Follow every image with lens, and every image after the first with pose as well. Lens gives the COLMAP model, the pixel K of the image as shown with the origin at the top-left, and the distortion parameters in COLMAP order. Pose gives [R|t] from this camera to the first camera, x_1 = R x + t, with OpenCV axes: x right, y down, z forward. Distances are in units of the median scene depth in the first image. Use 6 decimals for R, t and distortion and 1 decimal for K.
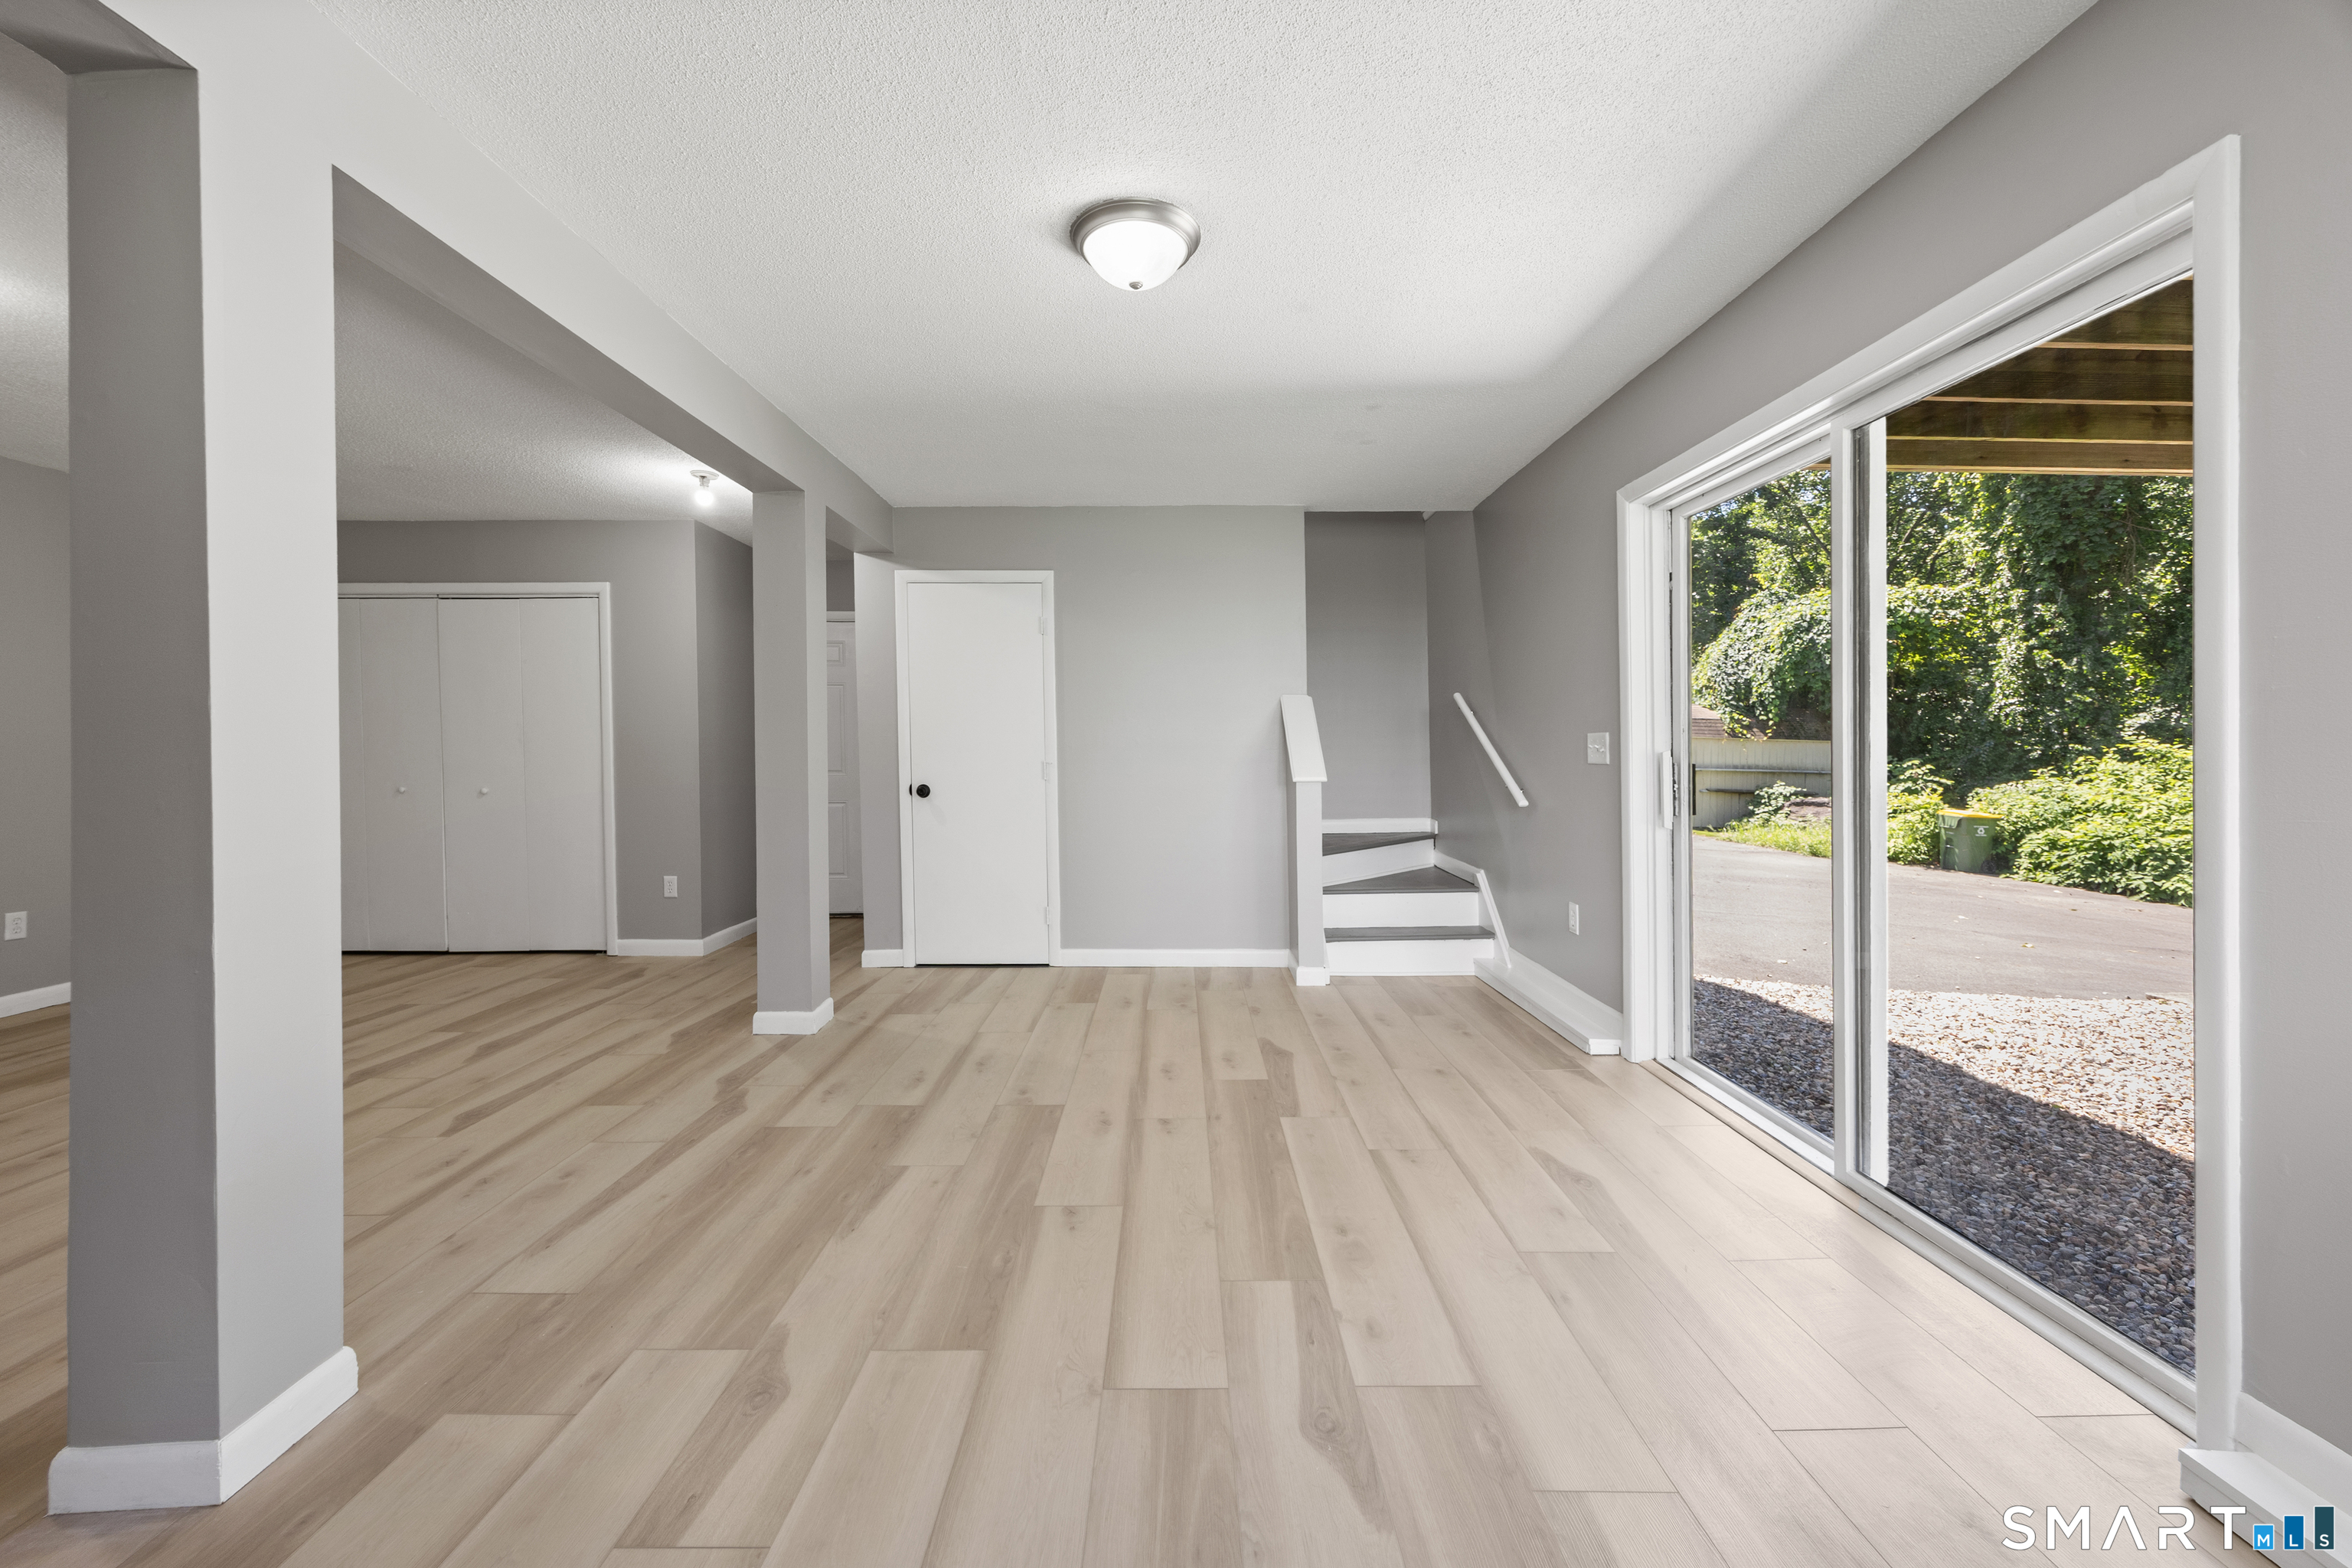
lens RADIAL K [[918.2, 0, 1176.2], [0, 918.2, 756.5], [0, 0, 1]] dist [0.001513, 0.000277]
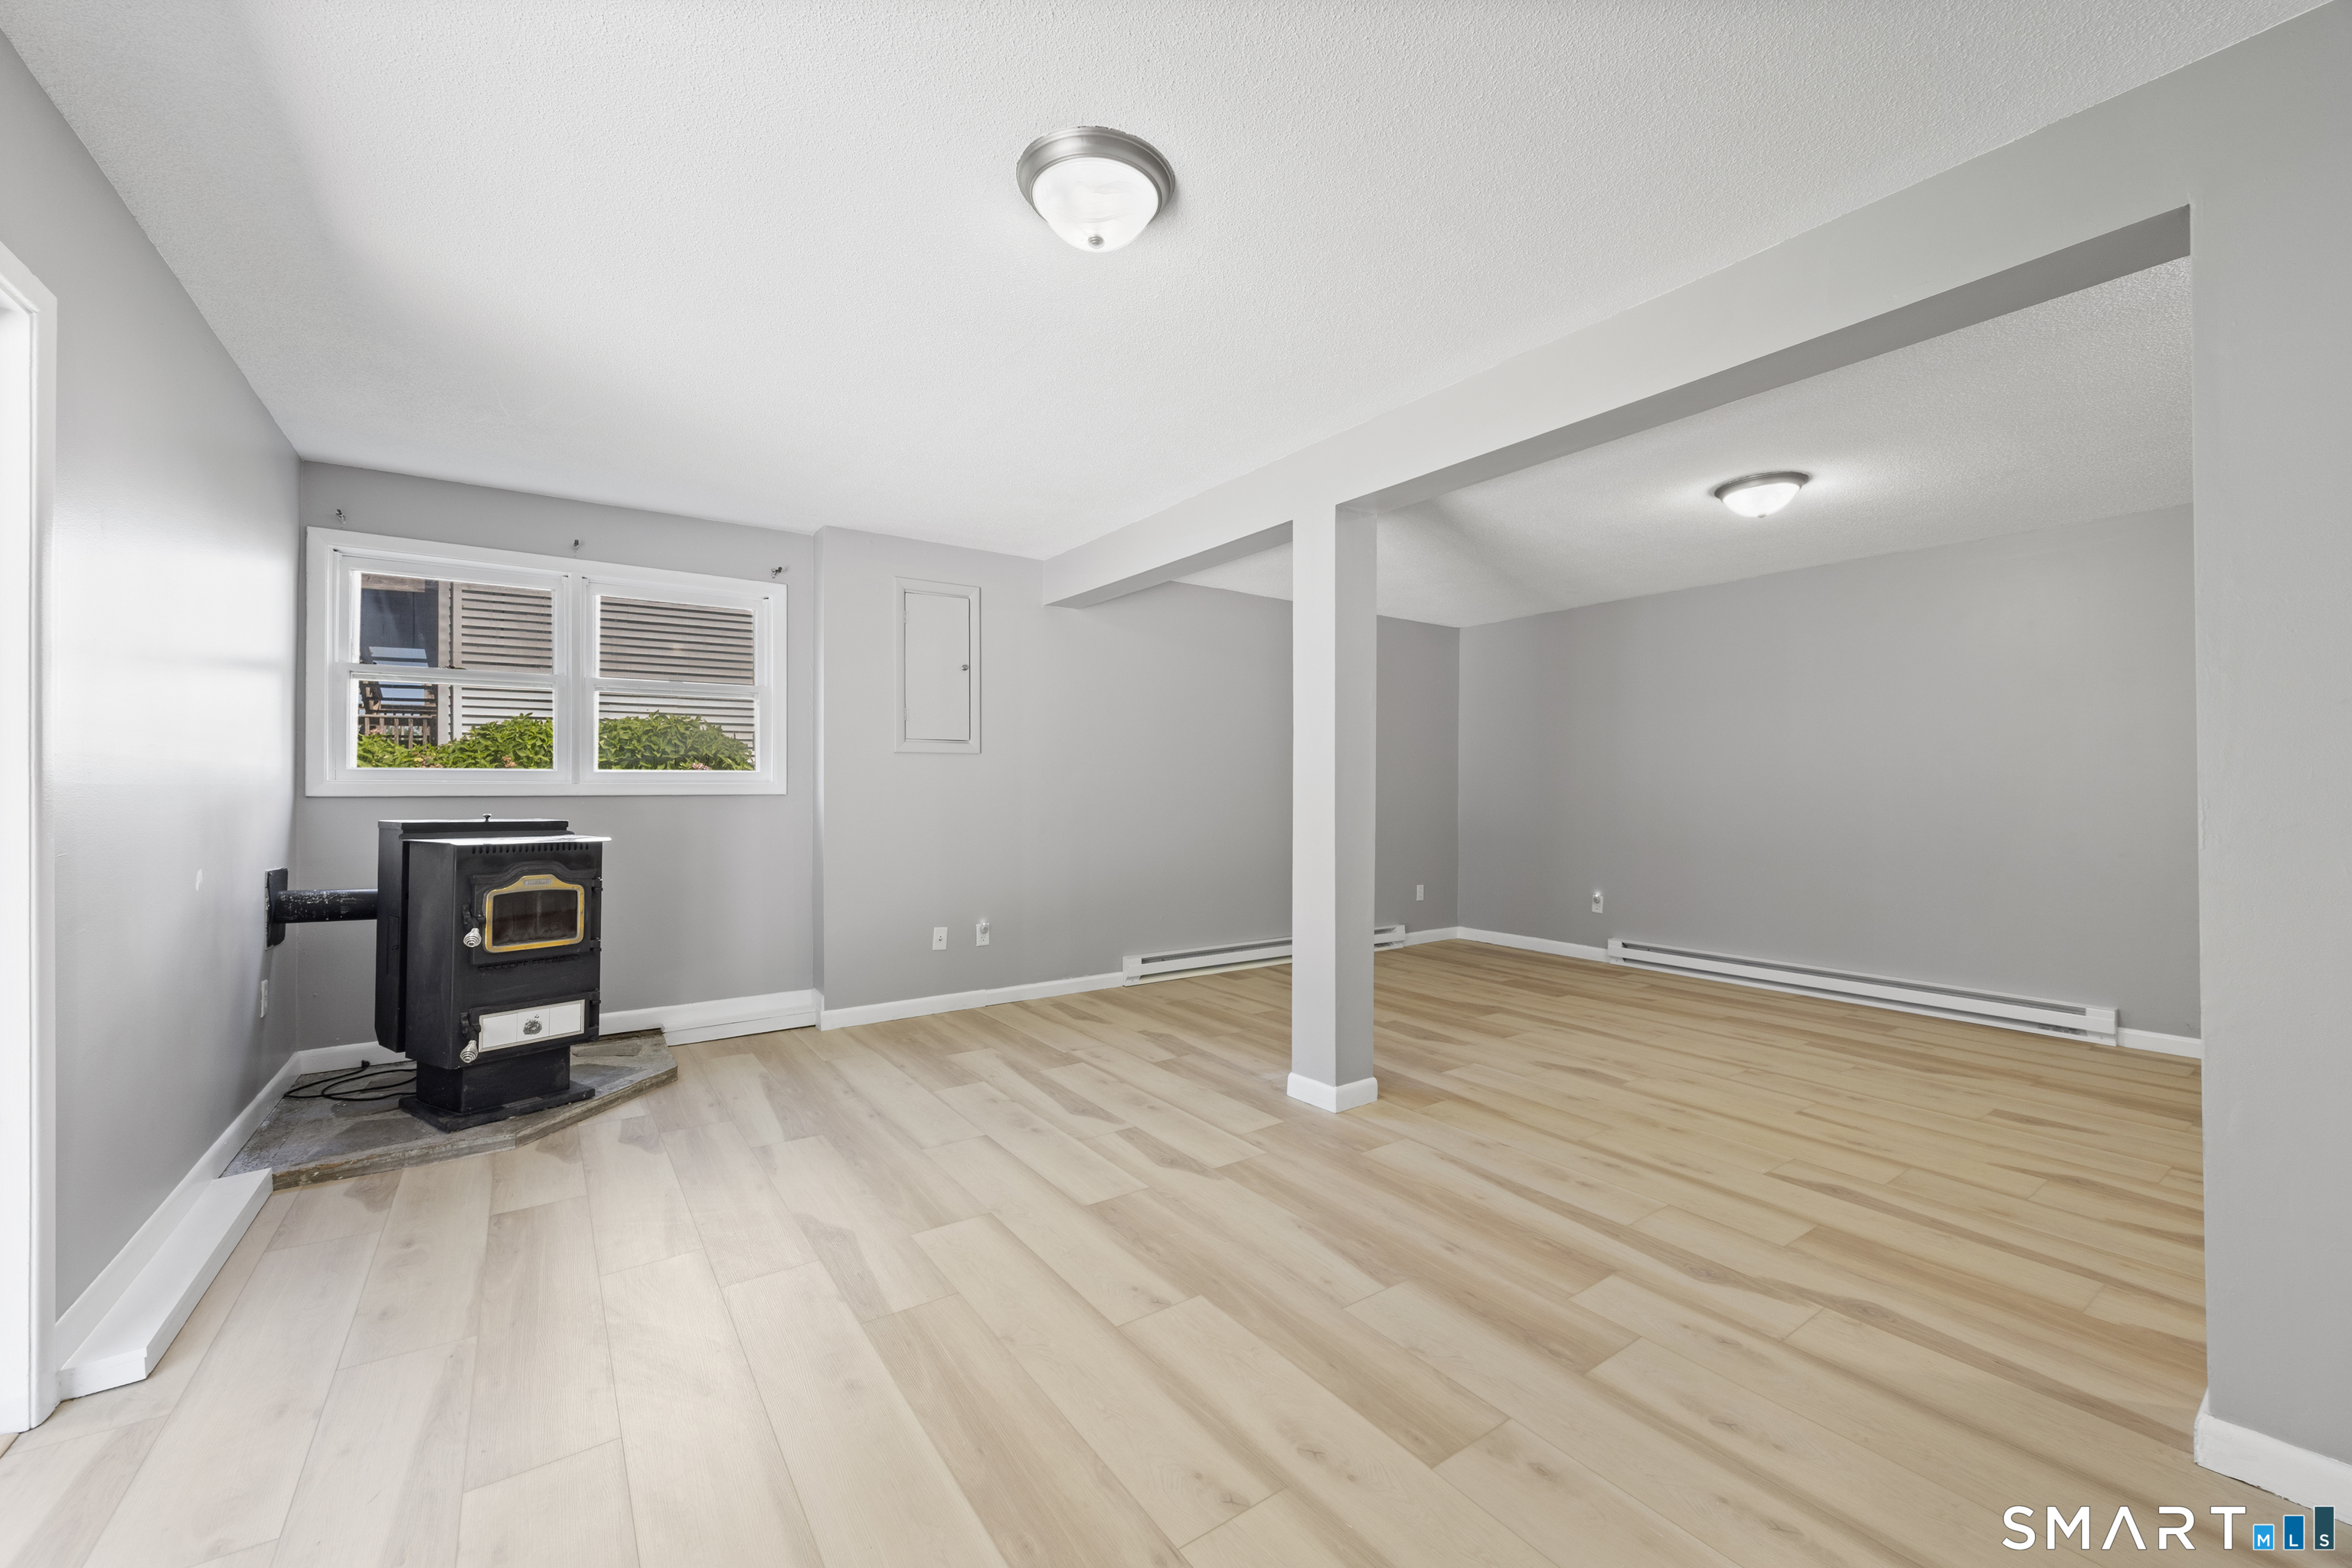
lens RADIAL K [[926.5, 0, 1170.4], [0, 926.5, 786.7], [0, 0, 1]] dist [0.000362, 0.000054]
pose [[-0.820711, 0.000130, -0.571343, 0.369633], [-0.004499, 0.999967, 0.006690, -0.021673], [0.571325, 0.008061, -0.820684, 1.616064]]
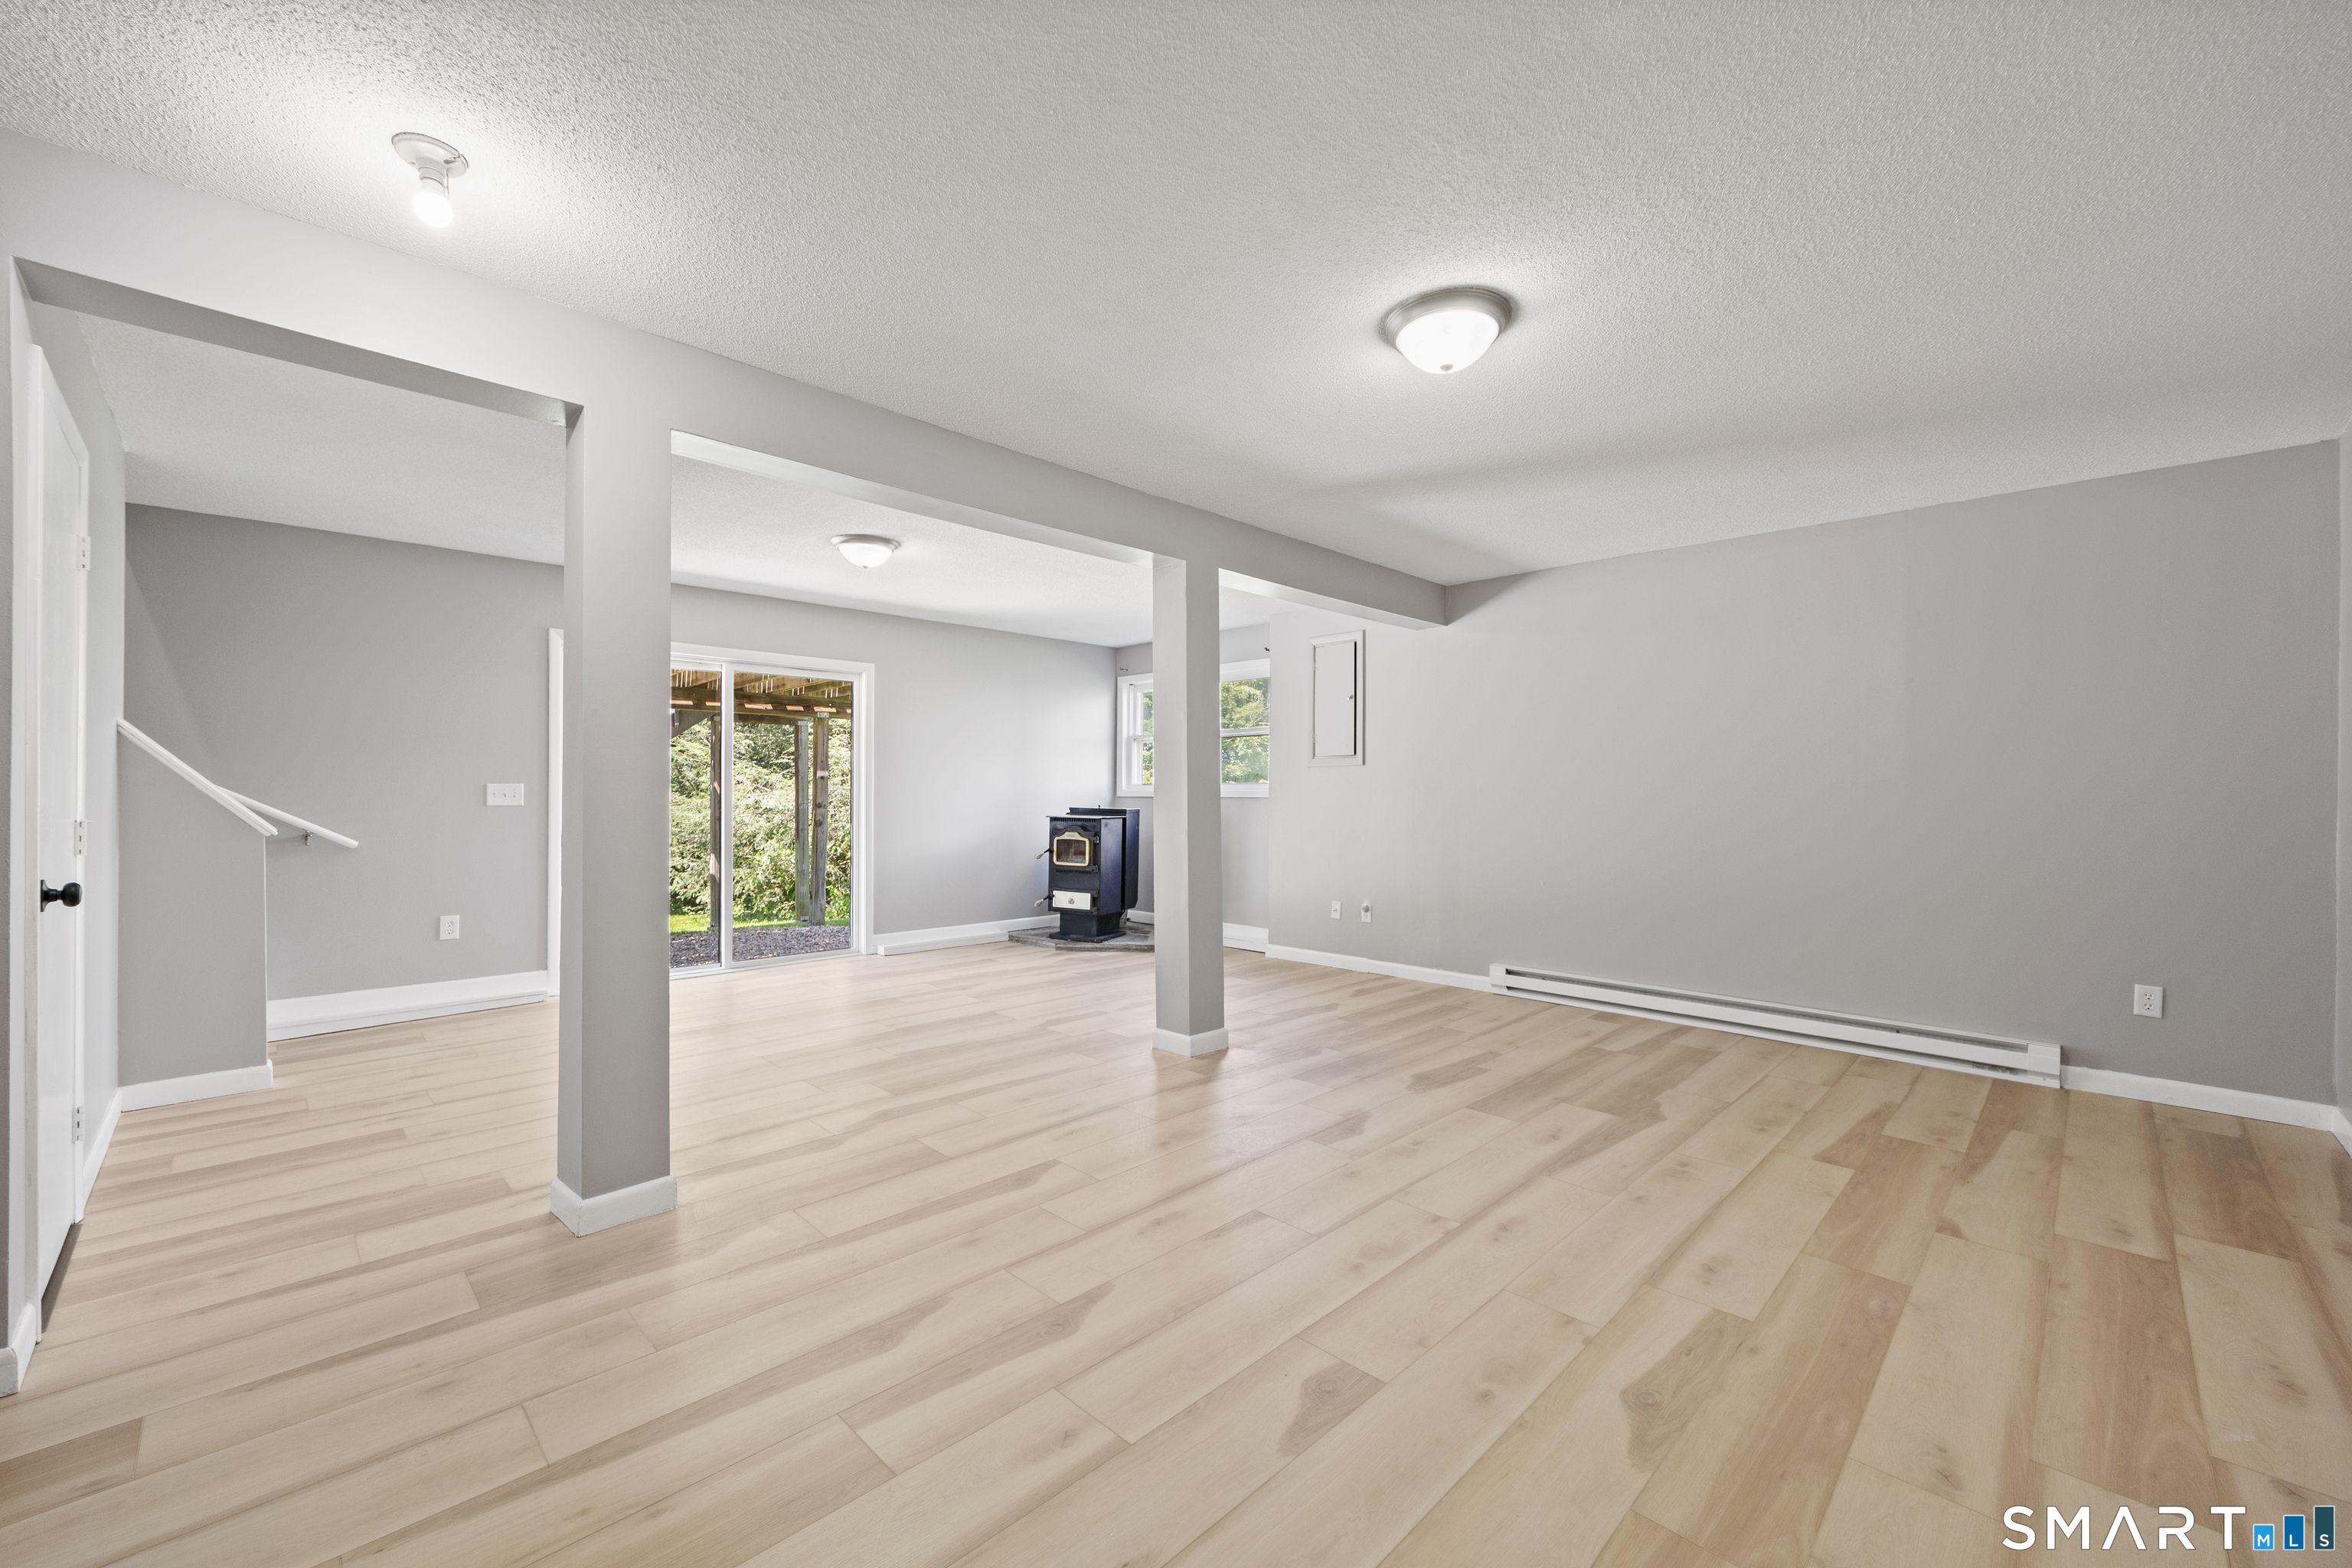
lens RADIAL K [[926.5, 0, 1170.4], [0, 926.5, 786.7], [0, 0, 1]] dist [0.000362, 0.000054]
pose [[-0.703430, 0.004624, 0.710750, -1.822239], [0.003305, 0.999989, -0.003235, -0.015516], [-0.710757, 0.000074, -0.703438, 1.833097]]
